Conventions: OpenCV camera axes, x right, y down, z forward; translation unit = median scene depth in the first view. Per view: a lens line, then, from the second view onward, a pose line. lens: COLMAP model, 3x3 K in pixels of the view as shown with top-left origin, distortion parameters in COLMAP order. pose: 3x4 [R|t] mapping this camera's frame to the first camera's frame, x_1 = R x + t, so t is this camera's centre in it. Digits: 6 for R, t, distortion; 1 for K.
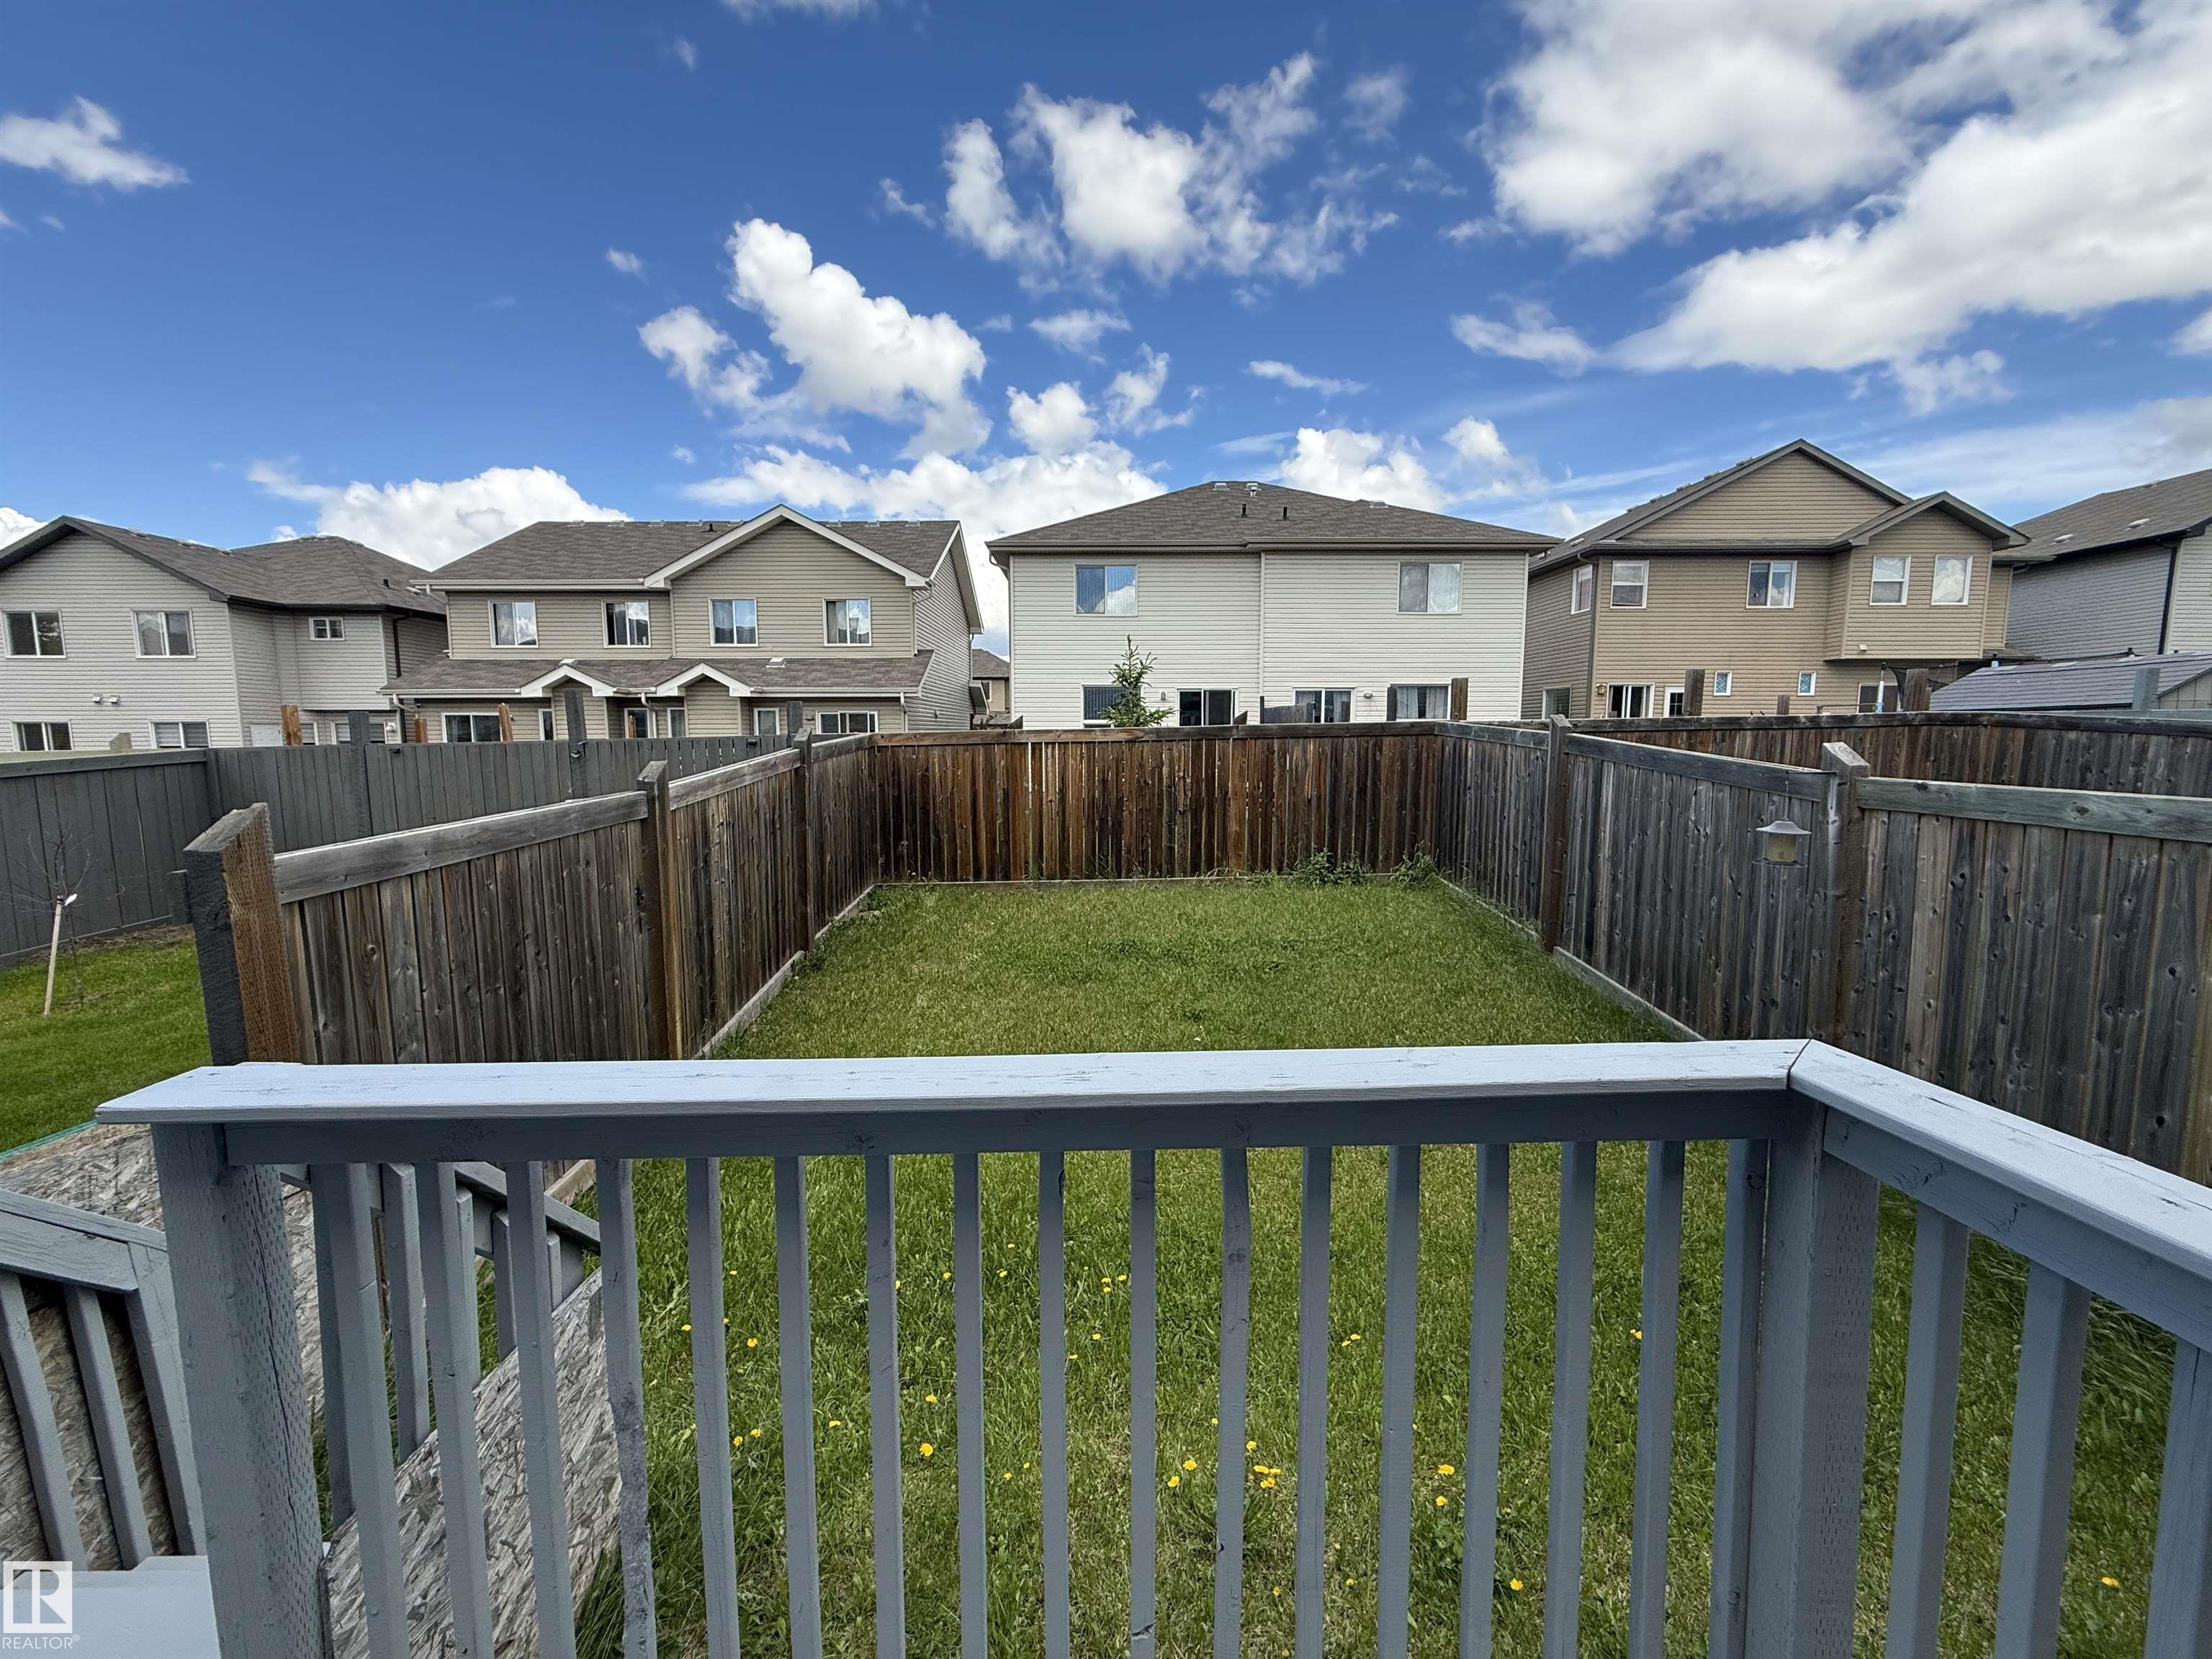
lens RADIAL K [[880.8, 0, 1106.0], [0, 880.8, 829.5], [0, 0, 1]] dist [-0.000464, 0.000225]
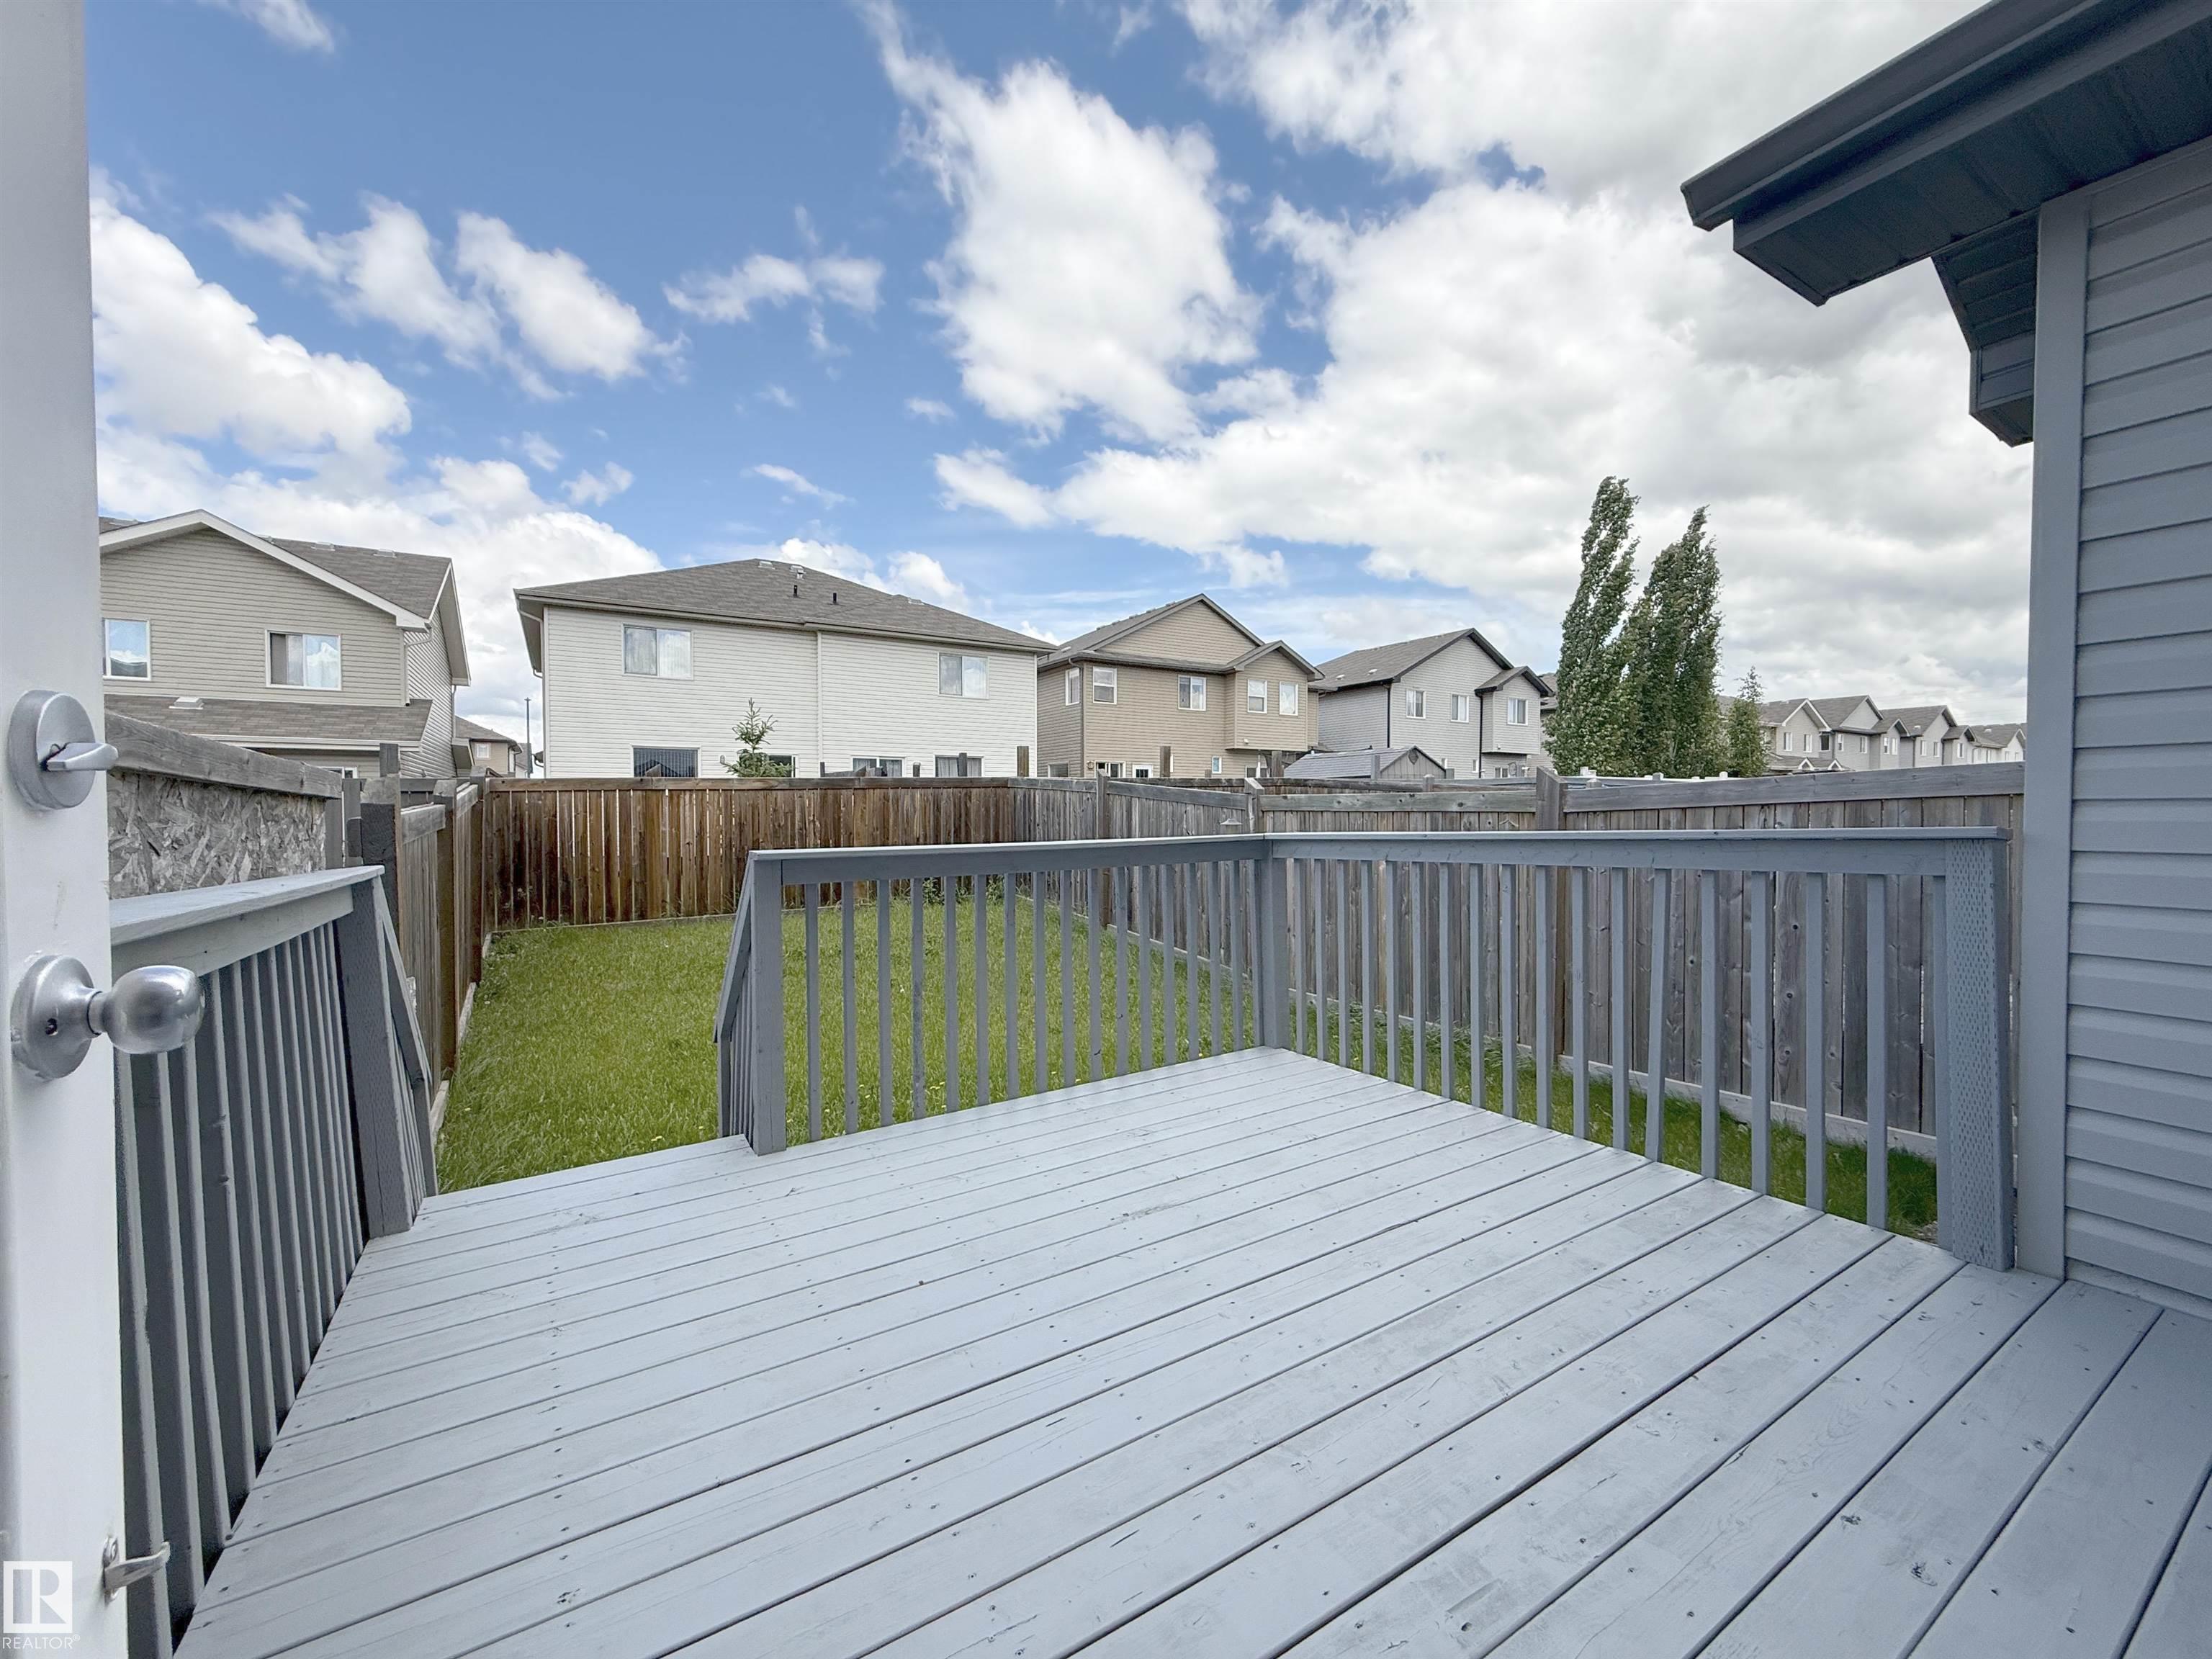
lens RADIAL K [[877.1, 0, 1118.4], [0, 877.1, 818.4], [0, 0, 1]] dist [-0.008146, 0.000175]
pose [[0.846689, -0.005843, 0.532056, -0.187602], [0.057600, 0.995070, -0.080735, 0.054799], [-0.528961, 0.099004, 0.842852, -0.196611]]
